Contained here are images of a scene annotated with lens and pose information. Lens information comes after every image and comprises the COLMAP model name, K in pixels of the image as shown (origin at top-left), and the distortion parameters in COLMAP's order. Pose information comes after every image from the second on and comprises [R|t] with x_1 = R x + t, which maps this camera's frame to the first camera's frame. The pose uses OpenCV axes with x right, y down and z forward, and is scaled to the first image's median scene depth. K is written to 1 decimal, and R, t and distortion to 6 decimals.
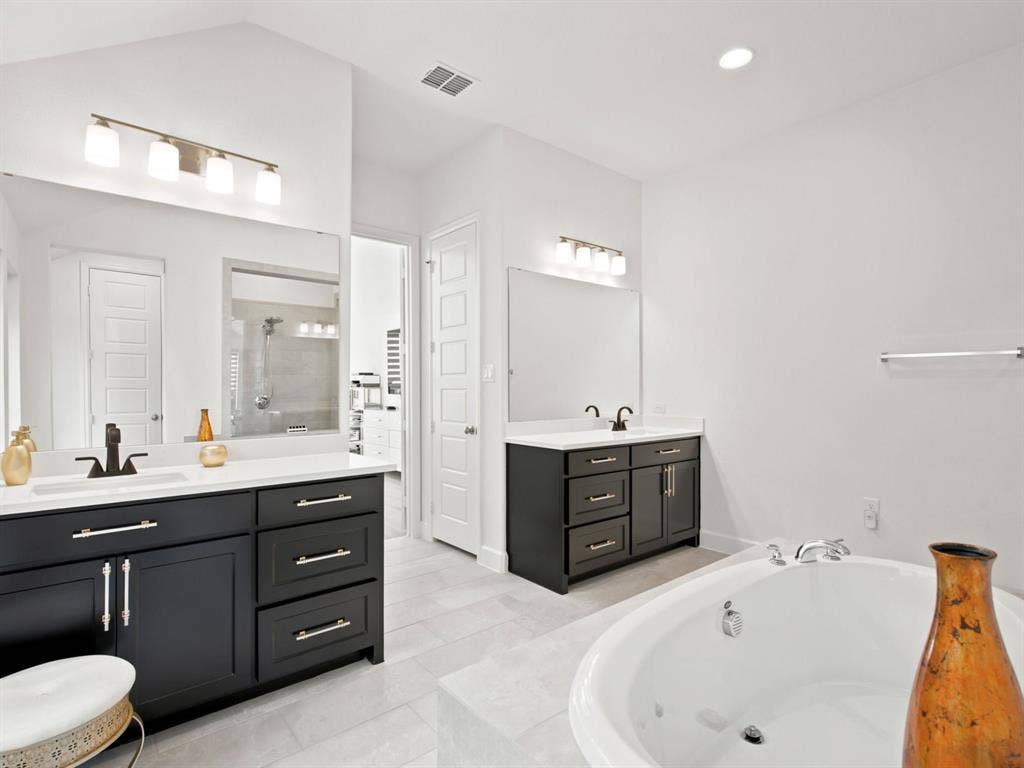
lens RADIAL K [[517.2, 0, 510.3], [0, 517.2, 385.2], [0, 0, 1]] dist [0.006703, -0.004815]
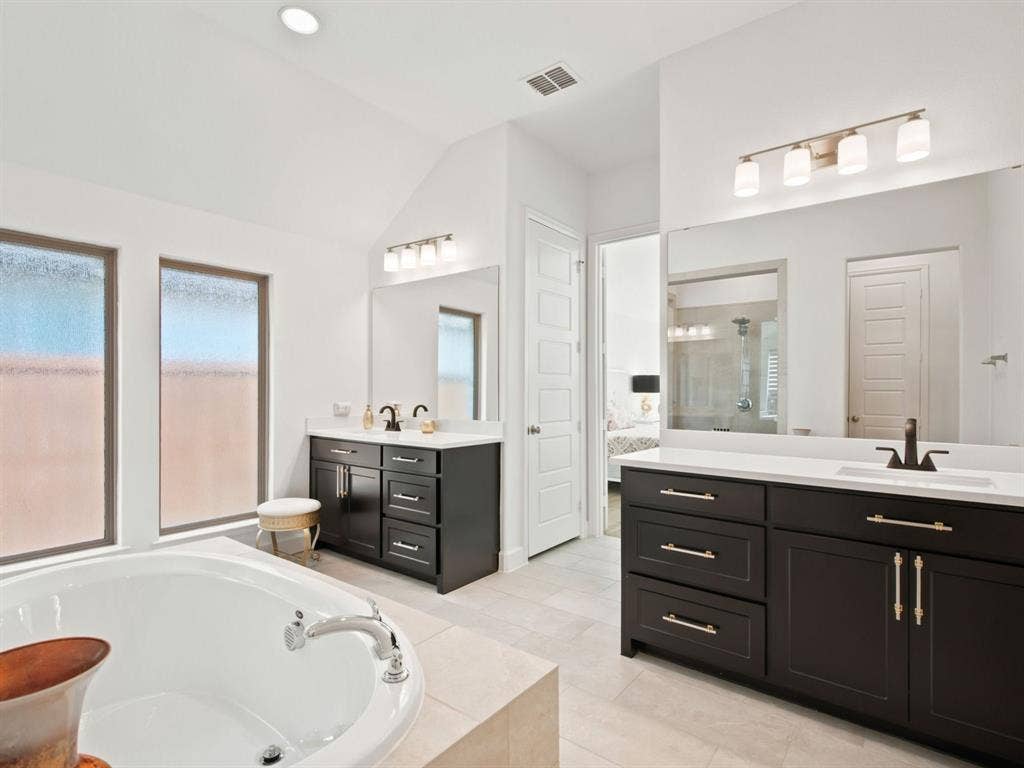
lens RADIAL K [[517.2, 0, 508.3], [0, 517.2, 387.8], [0, 0, 1]] dist [0.006703, -0.004815]
pose [[0.185273, 0.002615, -0.982684, 0.231106], [0.015953, 0.999857, 0.005669, 0.000708], [0.982558, -0.016727, 0.185204, 0.194917]]
